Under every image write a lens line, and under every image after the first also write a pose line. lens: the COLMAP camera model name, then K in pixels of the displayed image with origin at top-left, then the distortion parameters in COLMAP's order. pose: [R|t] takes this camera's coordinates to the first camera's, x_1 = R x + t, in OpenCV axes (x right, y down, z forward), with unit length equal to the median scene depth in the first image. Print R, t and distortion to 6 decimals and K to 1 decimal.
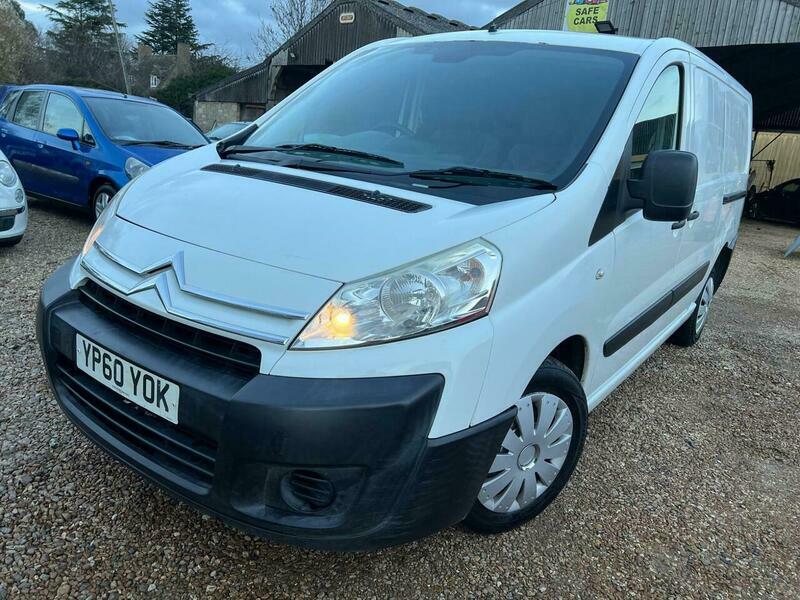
lens RADIAL K [[585.7, 0, 392.5], [0, 585.7, 300.8], [0, 0, 1]] dist [0.051304, -0.053138]
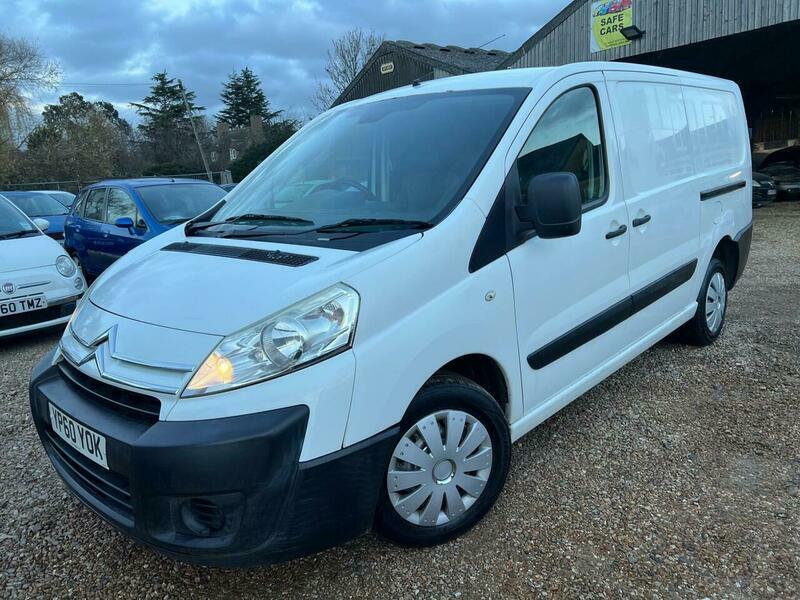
lens RADIAL K [[585.7, 0, 397.9], [0, 585.7, 296.6], [0, 0, 1]] dist [0.051304, -0.053138]
pose [[0.981636, -0.129880, -0.139720, 0.333894], [0.120708, 0.990054, -0.072263, 0.013855], [0.147716, 0.054070, 0.987551, -0.098758]]
